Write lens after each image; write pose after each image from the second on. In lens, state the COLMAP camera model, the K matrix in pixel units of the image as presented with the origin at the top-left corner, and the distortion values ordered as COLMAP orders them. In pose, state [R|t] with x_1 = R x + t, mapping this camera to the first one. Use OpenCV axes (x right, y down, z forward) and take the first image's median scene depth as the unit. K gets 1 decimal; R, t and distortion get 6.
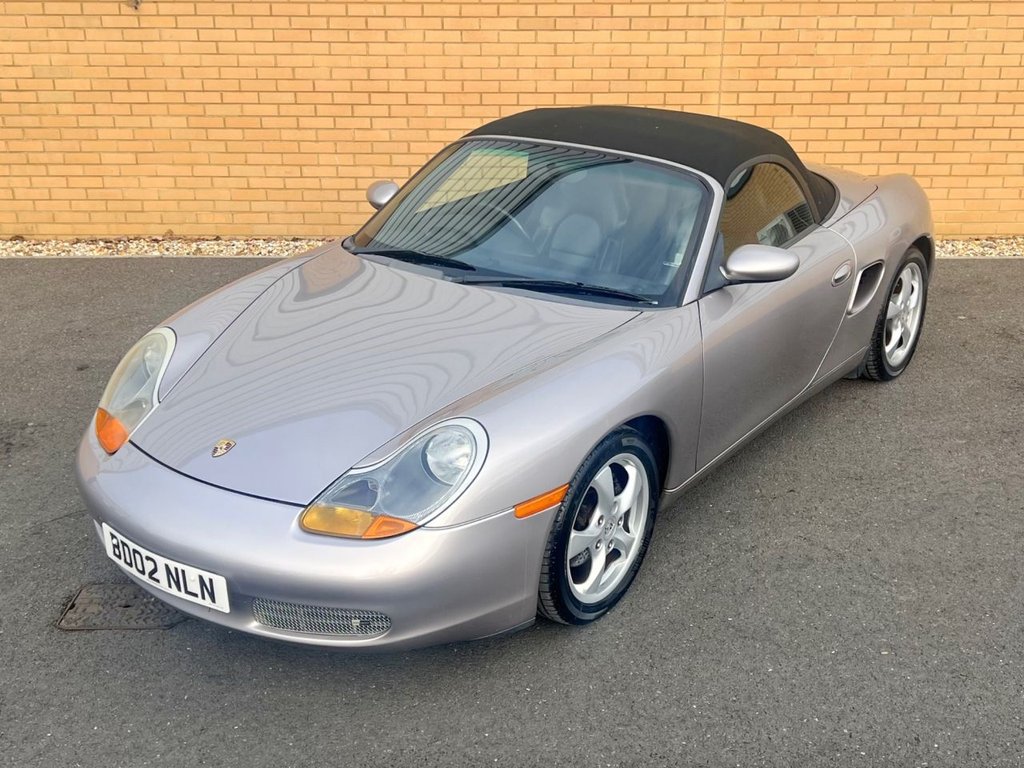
lens RADIAL K [[1238.4, 0, 534.2], [0, 1238.4, 379.3], [0, 0, 1]] dist [0.138833, -0.341609]
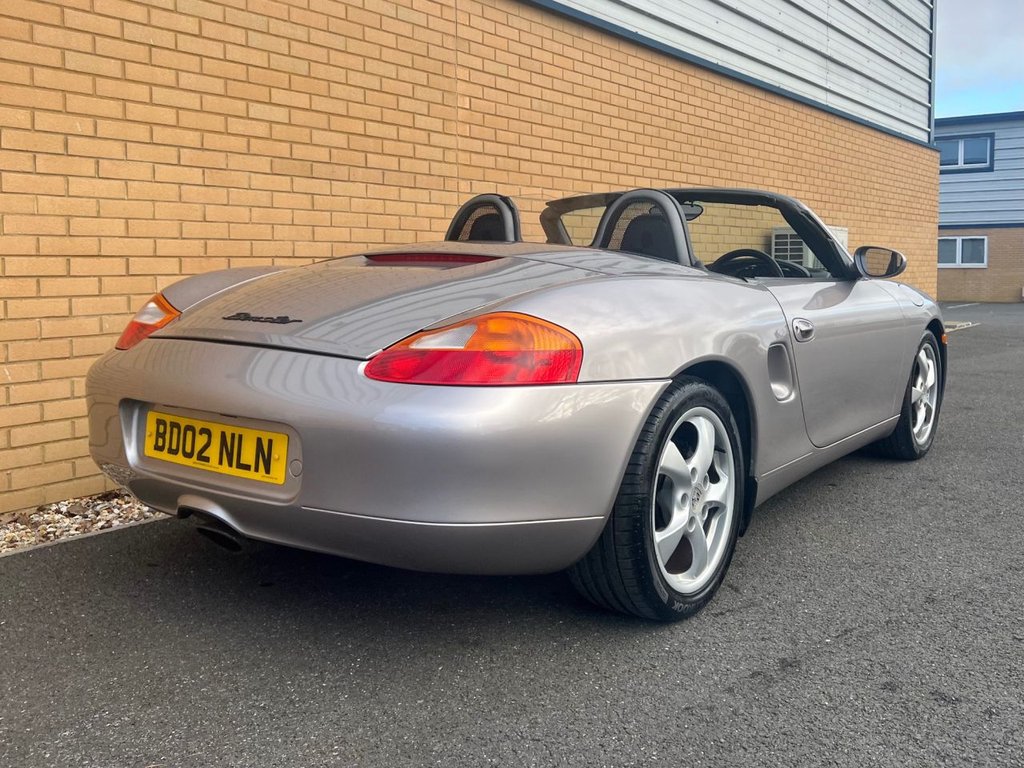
lens RADIAL K [[966.0, 0, 573.9], [0, 966.0, 318.4], [0, 0, 1]] dist [0.079641, -0.122790]
pose [[0.567992, -0.048024, 0.821632, -0.384189], [0.297357, 0.942838, -0.150454, -0.059883], [-0.767440, 0.329774, 0.549804, 0.572515]]
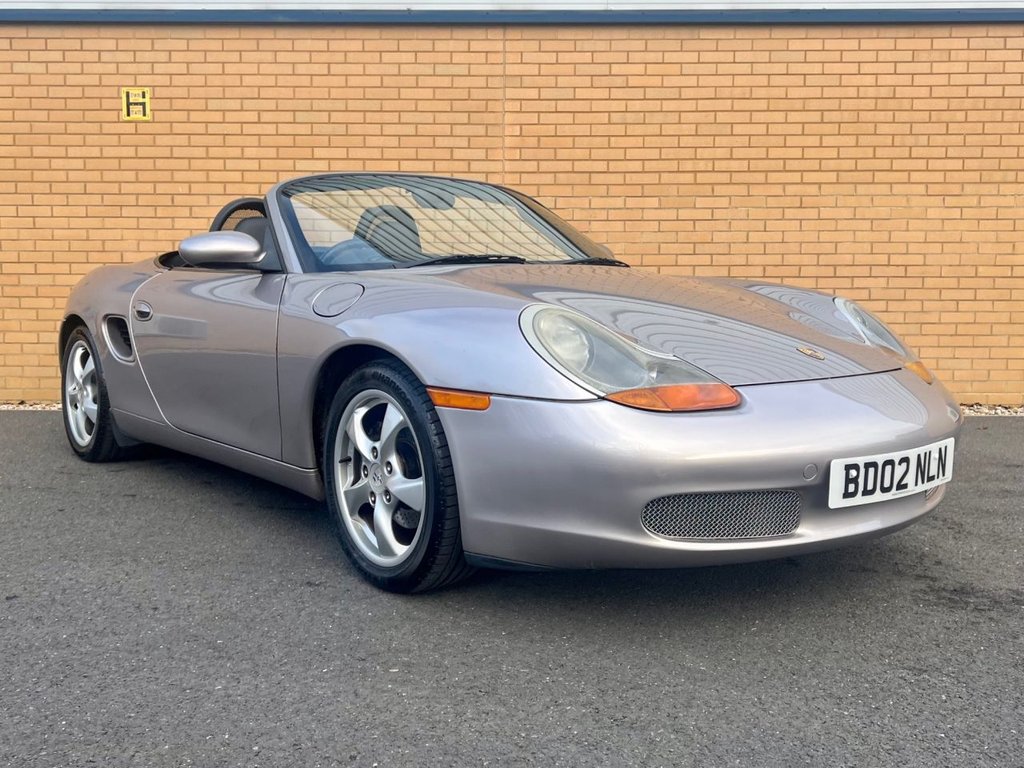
lens RADIAL K [[1026.8, 0, 510.8], [0, 1026.8, 375.8], [0, 0, 1]] dist [0.100125, -0.203938]
pose [[0.999778, 0.004061, -0.020689, 0.175554], [-0.009709, 0.959723, -0.280781, 0.108723], [0.018715, 0.280919, 0.959549, 0.186405]]
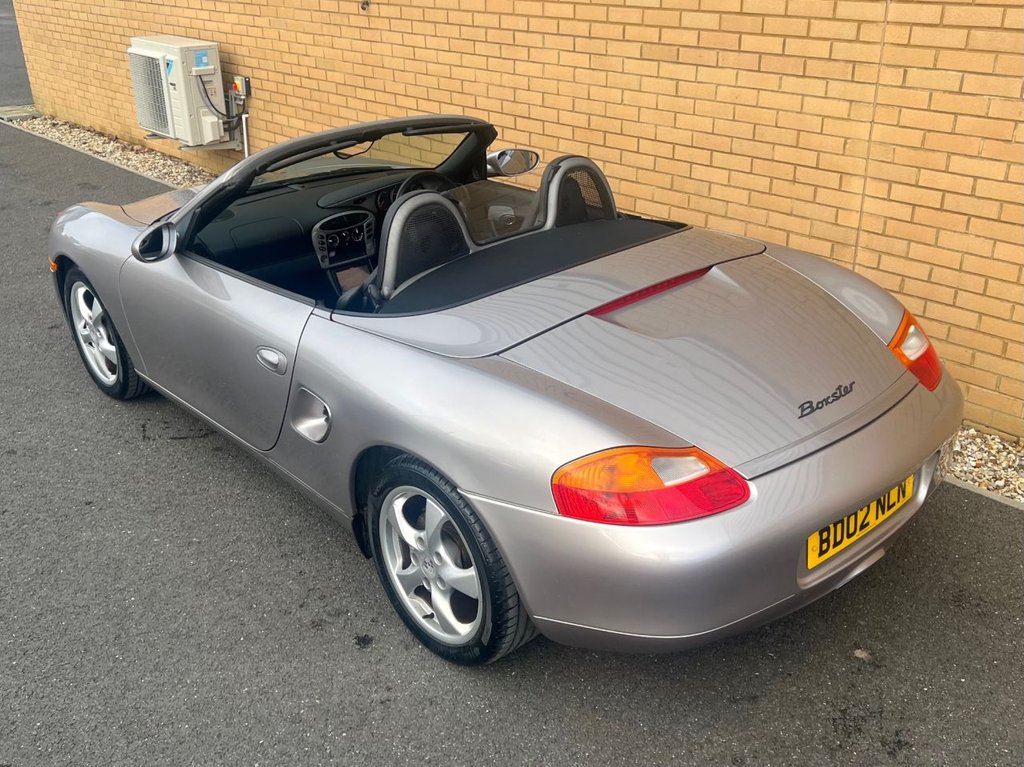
lens RADIAL K [[1035.0, 0, 507.2], [0, 1035.0, 390.6], [0, 0, 1]] dist [0.081618, -0.154544]
pose [[0.658836, 0.301526, -0.689215, 0.446733], [-0.252367, 0.951657, 0.175099, -0.172552], [0.708693, 0.058573, 0.703081, 0.483936]]
